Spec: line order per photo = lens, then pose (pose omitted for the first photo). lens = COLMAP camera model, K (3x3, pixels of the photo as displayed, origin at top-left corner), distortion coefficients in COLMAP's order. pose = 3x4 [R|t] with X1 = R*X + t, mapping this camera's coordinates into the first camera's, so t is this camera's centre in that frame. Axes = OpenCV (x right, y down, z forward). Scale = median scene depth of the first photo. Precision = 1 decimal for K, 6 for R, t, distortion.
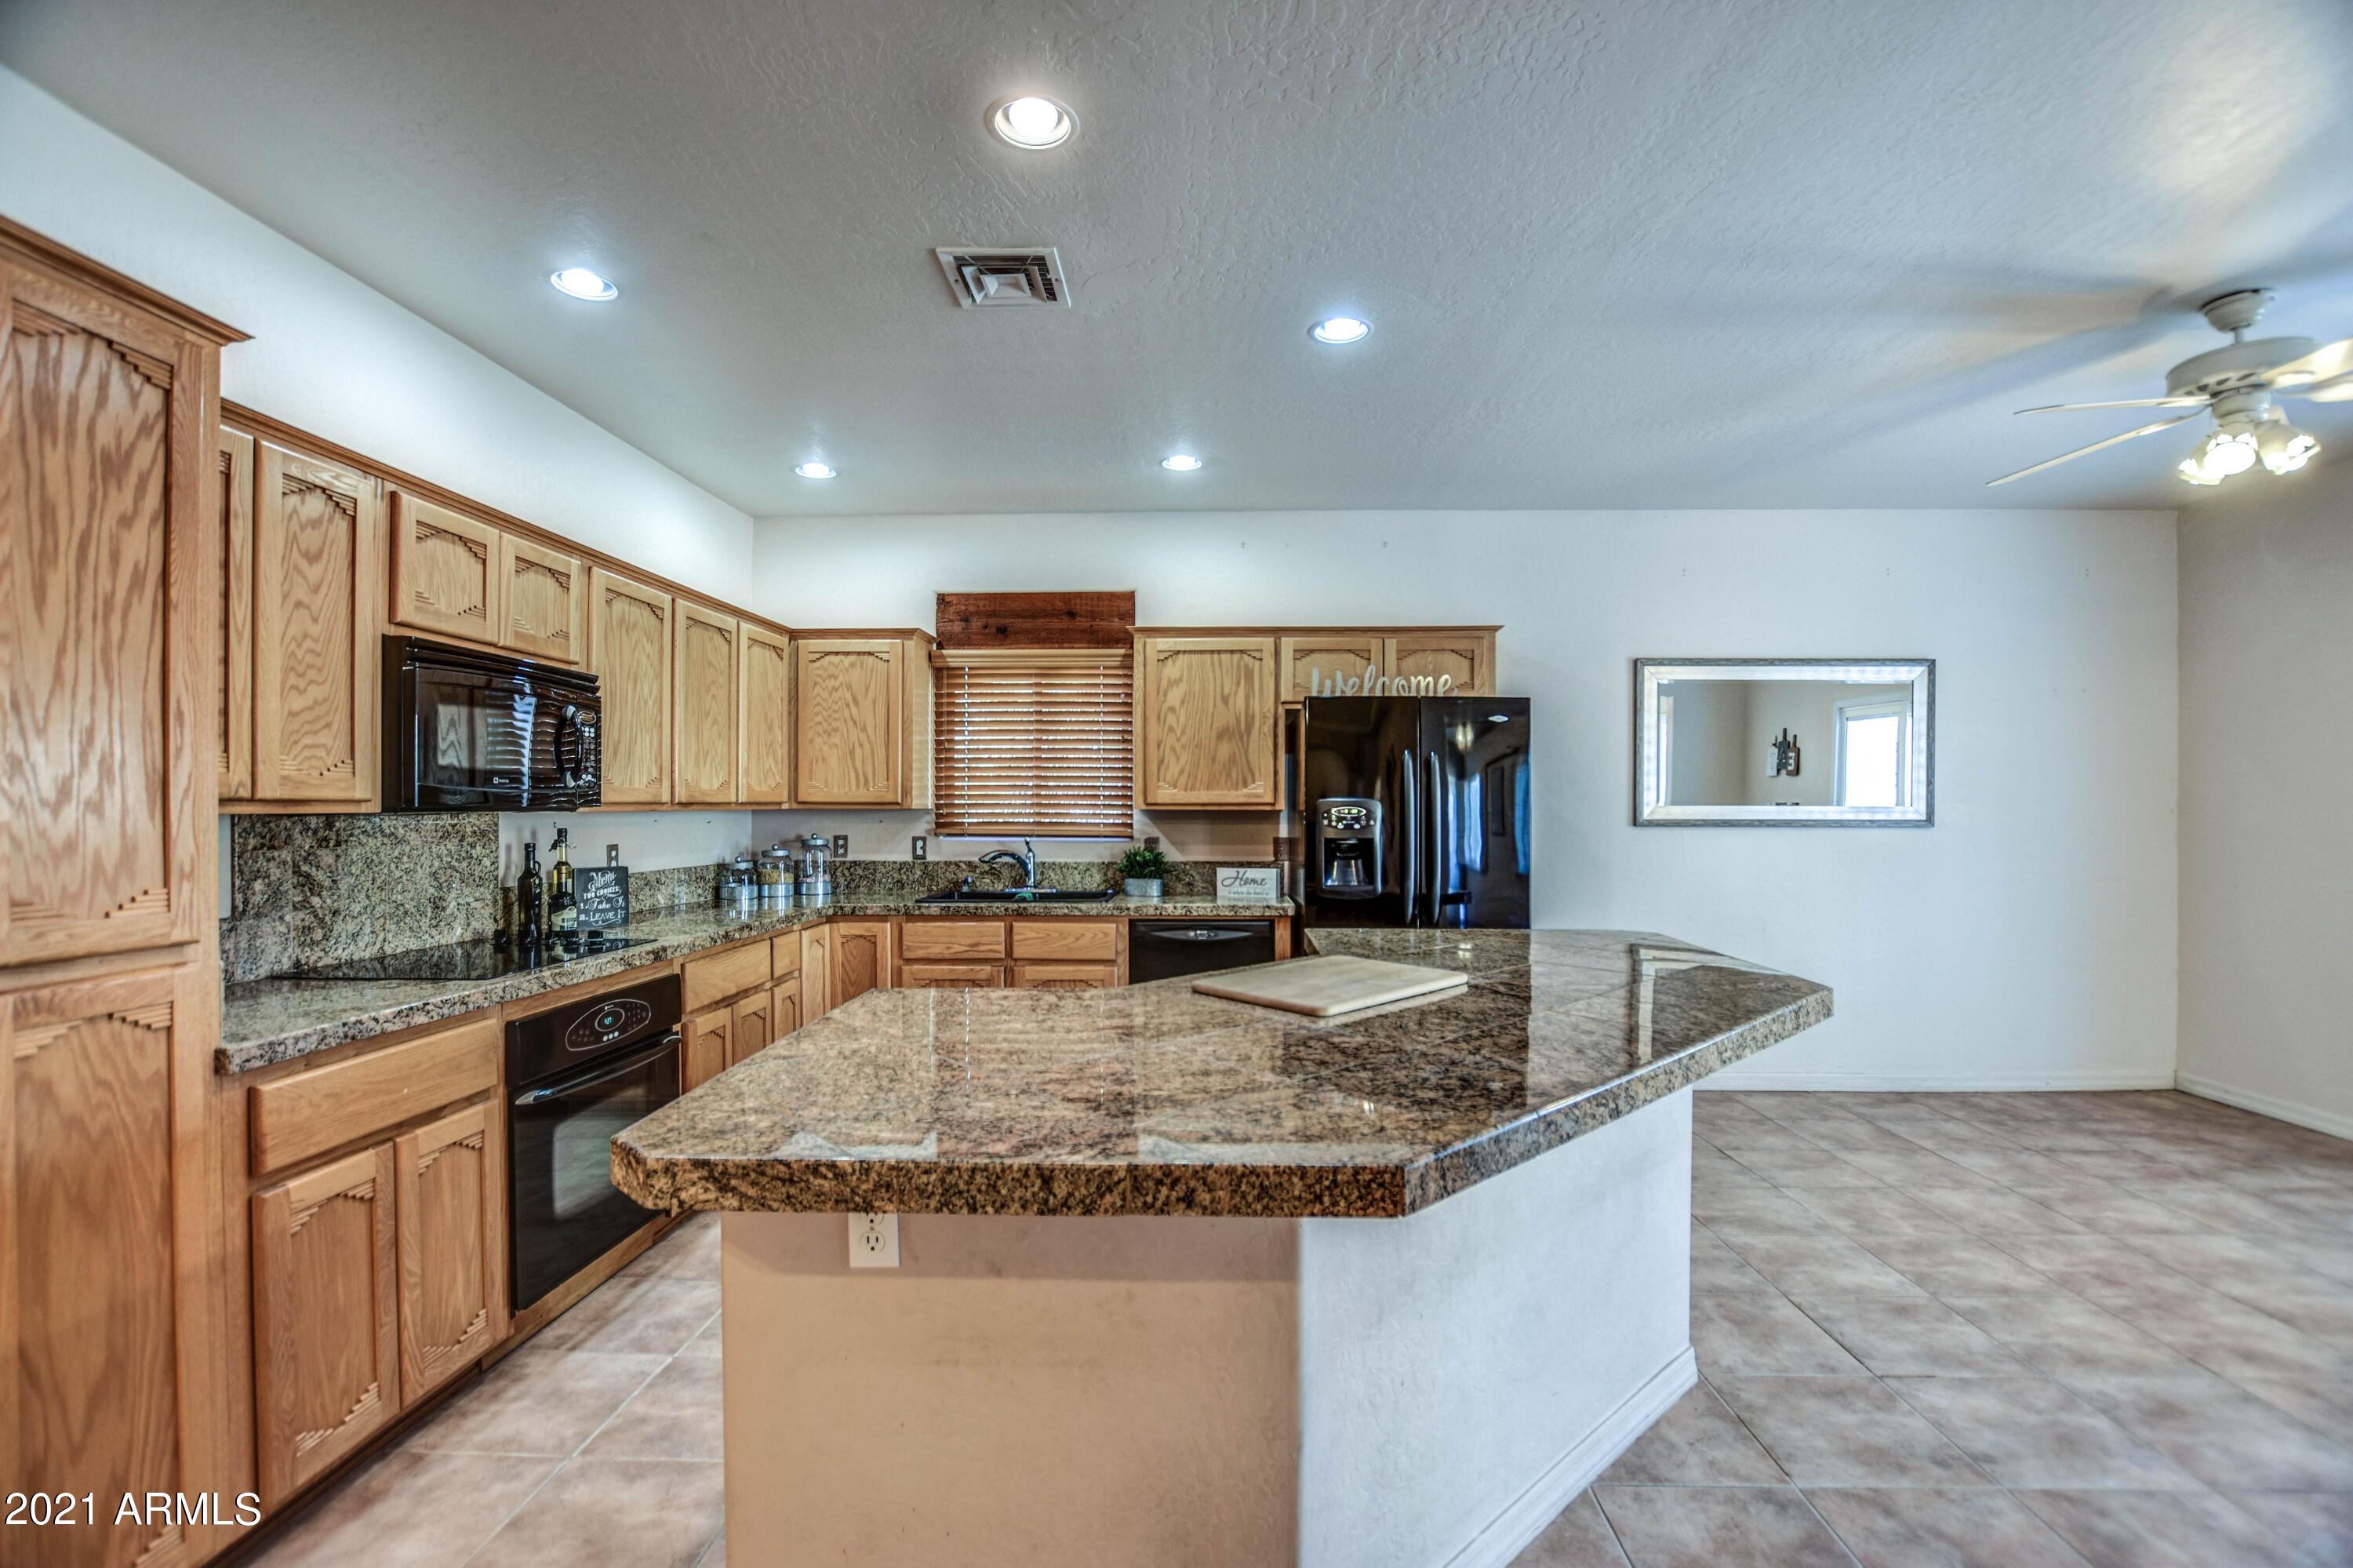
lens RADIAL K [[1040.3, 0, 1185.1], [0, 1040.3, 804.9], [0, 0, 1]] dist [-0.030484, 0.004258]
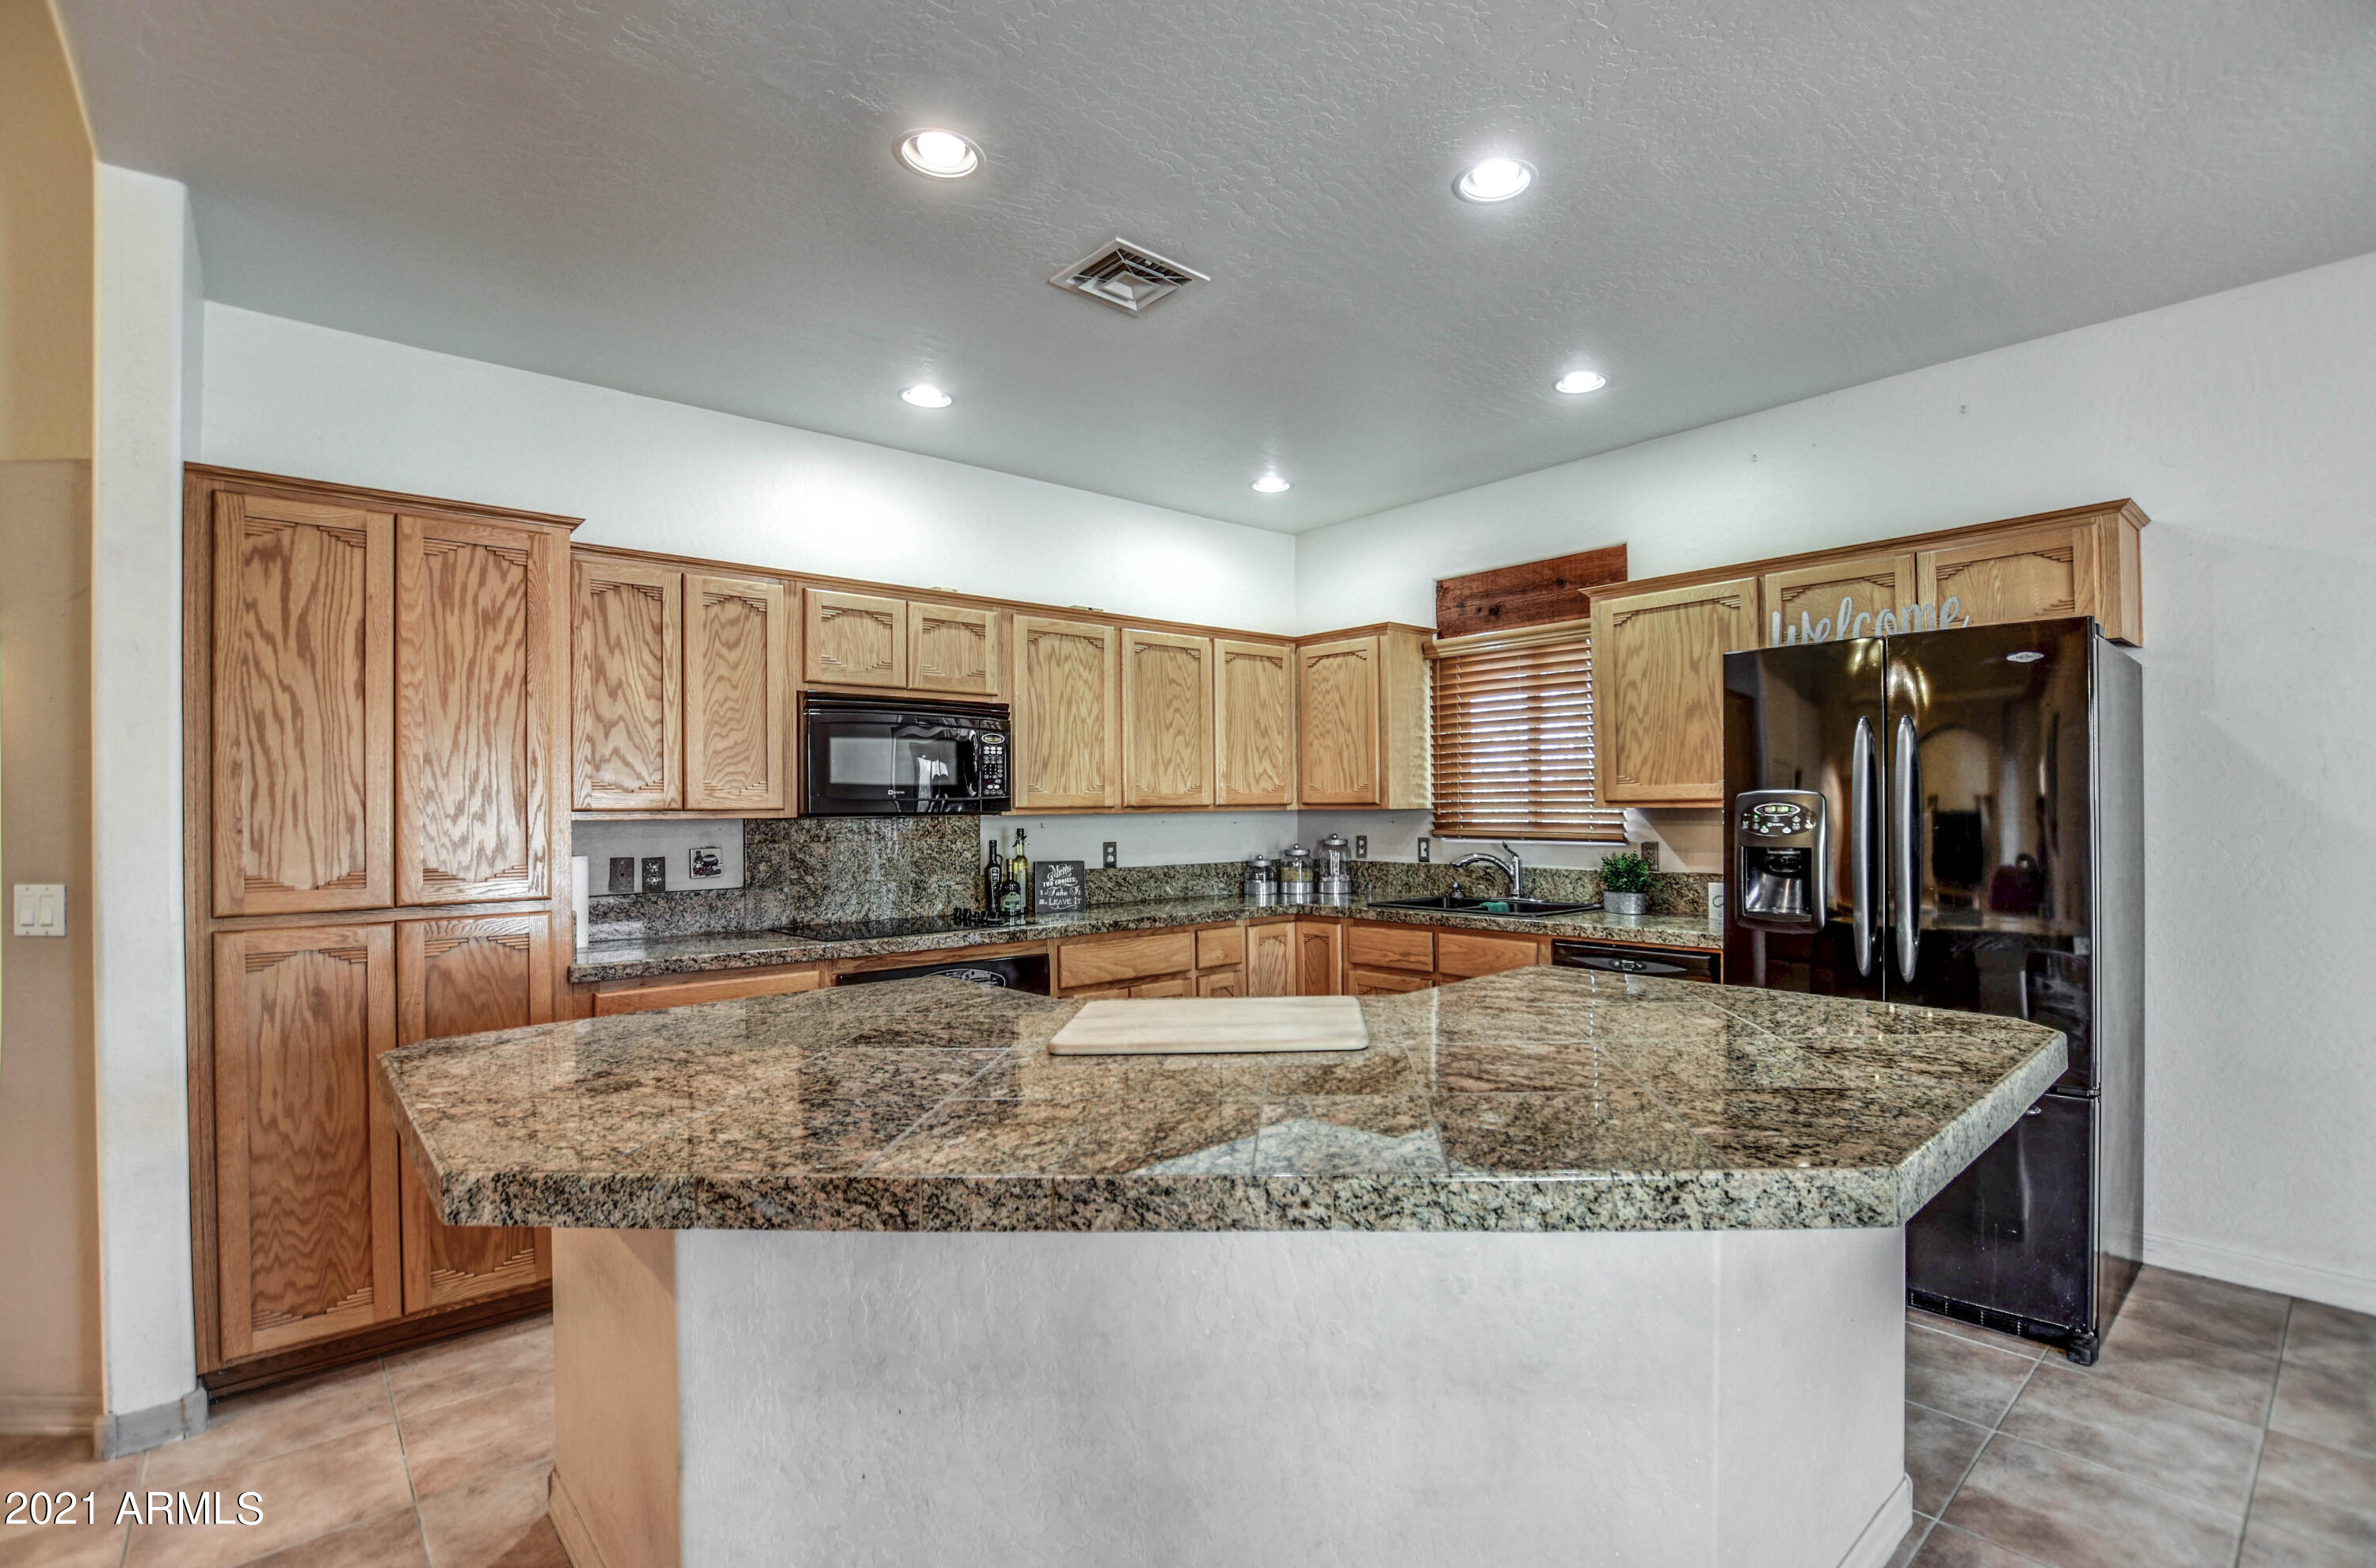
lens RADIAL K [[1103.9, 0, 1278.0], [0, 1103.9, 796.9], [0, 0, 1]] dist [-0.008401, 0.000197]
pose [[0.713410, -0.014389, -0.700599, 0.415908], [0.011680, 0.999894, -0.008642, -0.000020], [0.700650, -0.002017, 0.713503, 0.209333]]
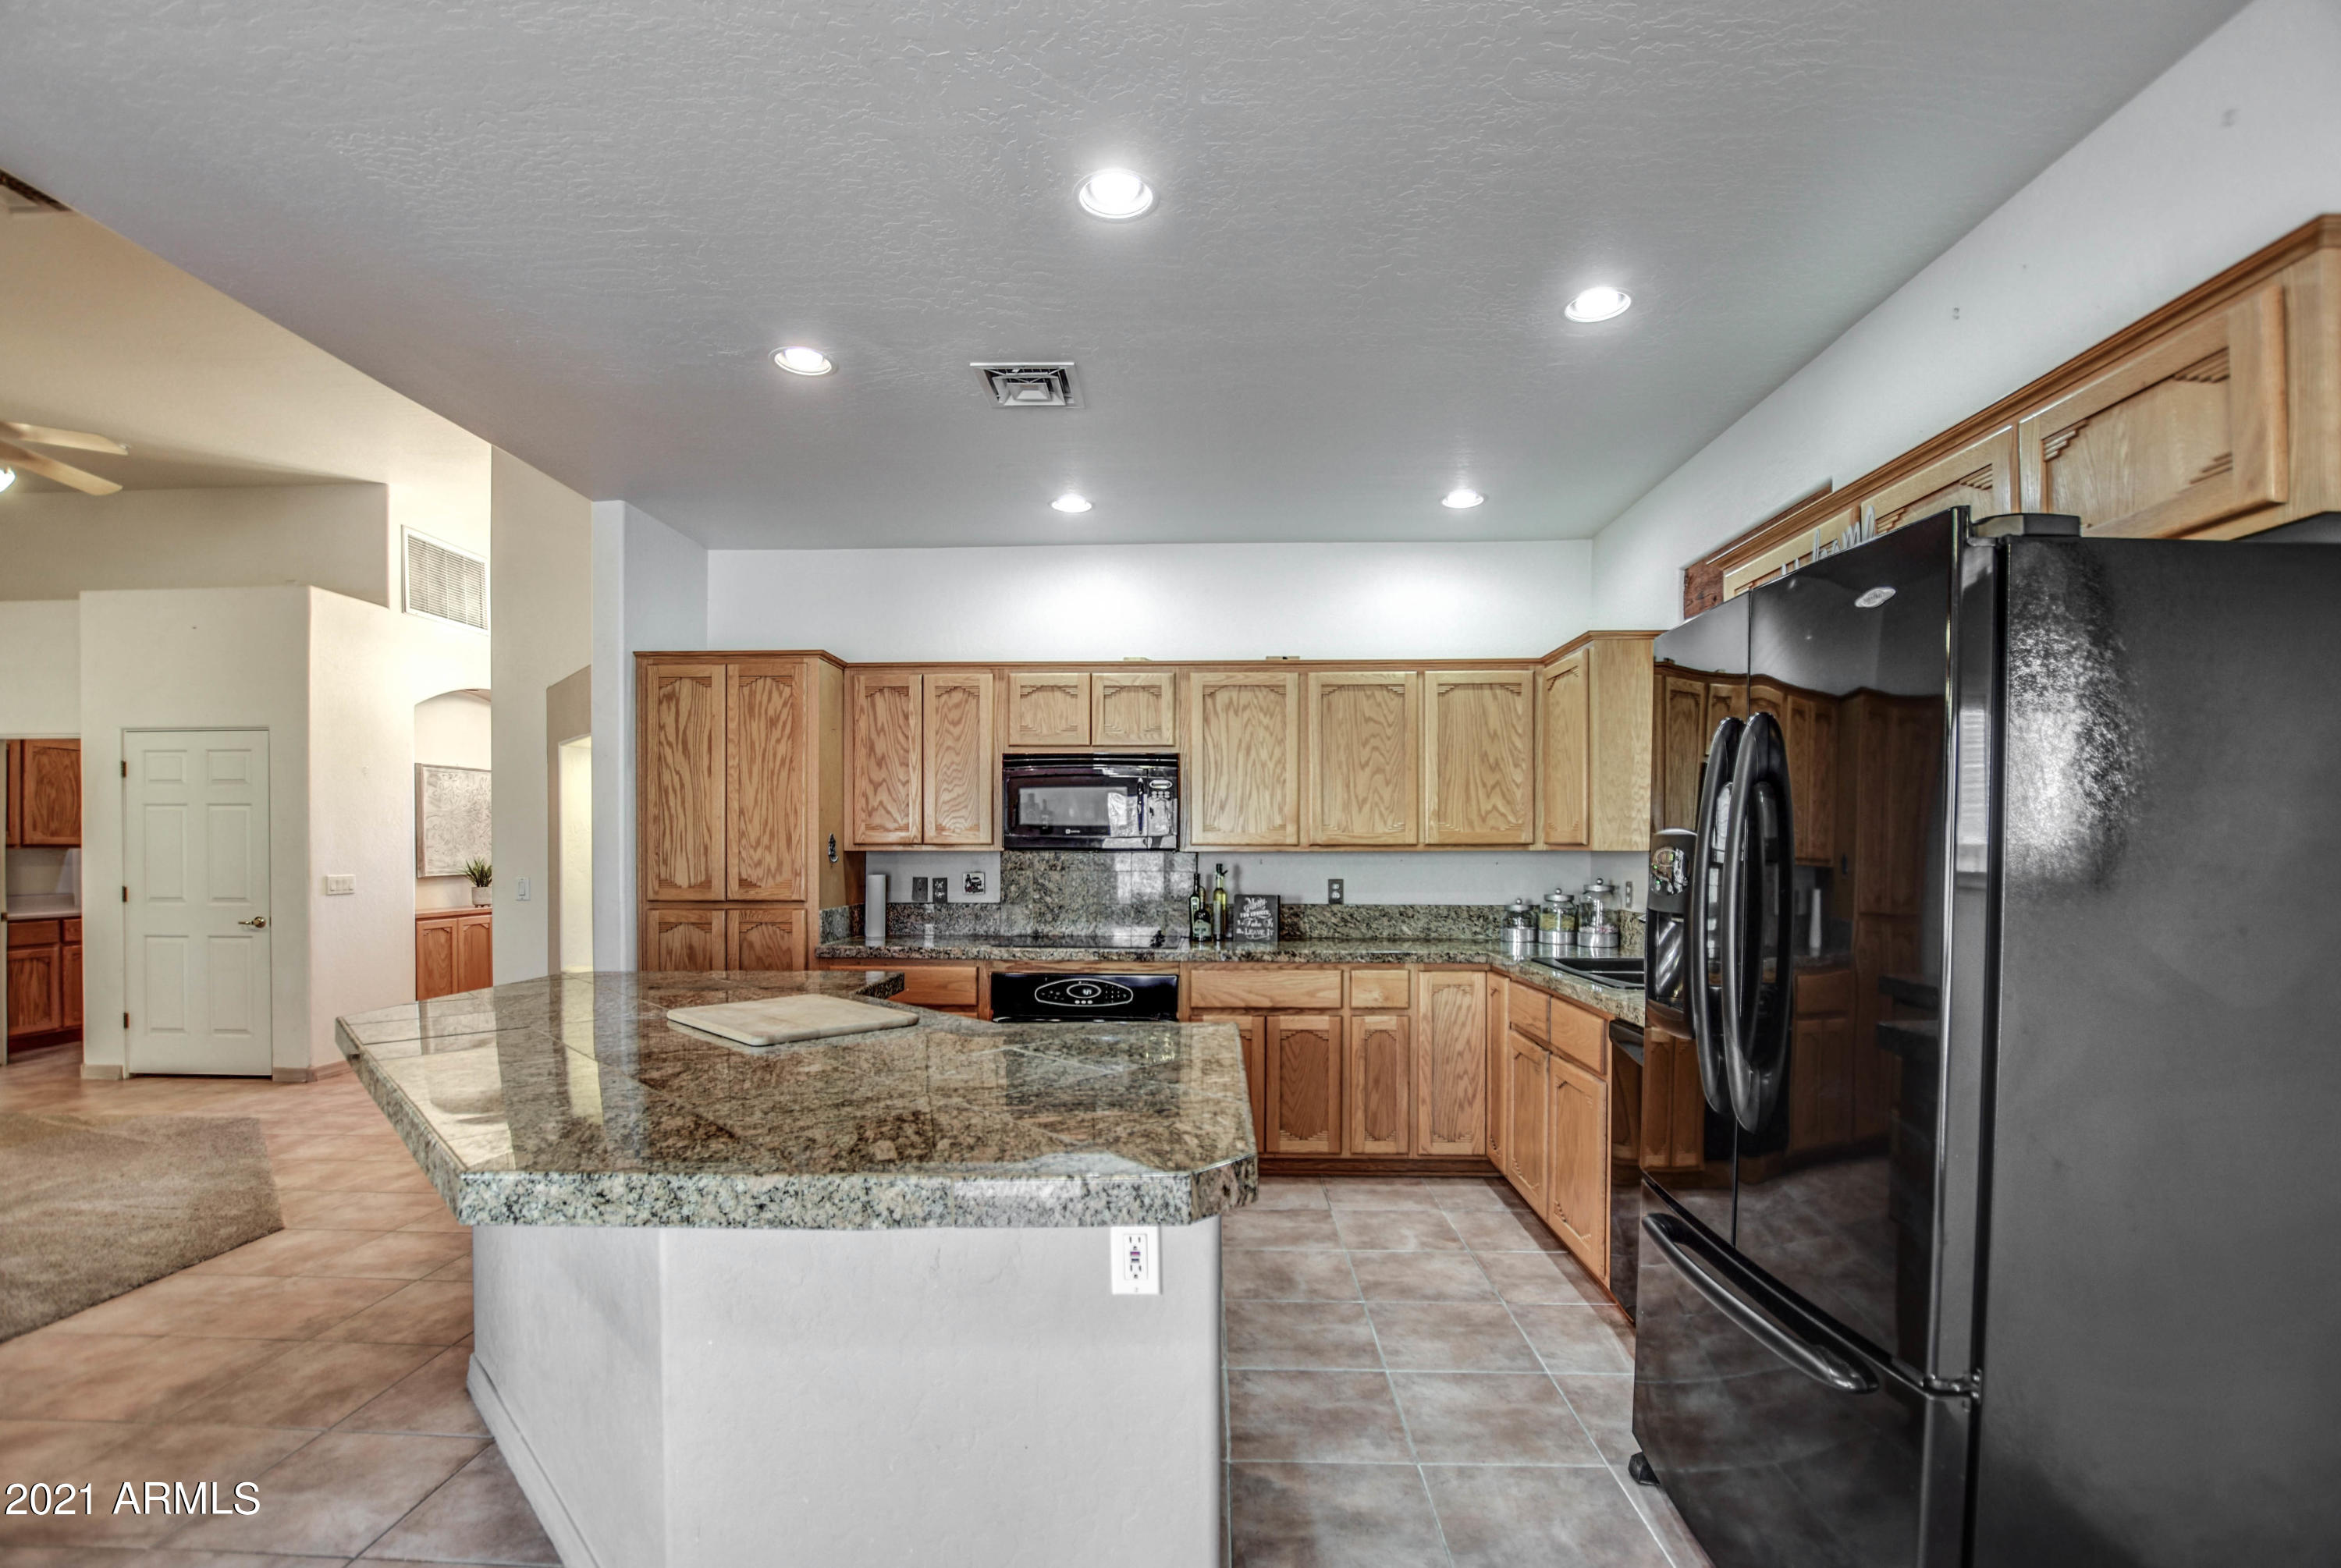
lens RADIAL K [[1062.5, 0, 1171.1], [0, 1062.5, 855.2], [0, 0, 1]] dist [-0.031154, 0.025344]
pose [[0.012030, 0.005394, -0.999913, 0.623385], [0.000735, 0.999985, 0.005403, 0.002964], [0.999927, -0.000800, 0.012025, 0.705319]]
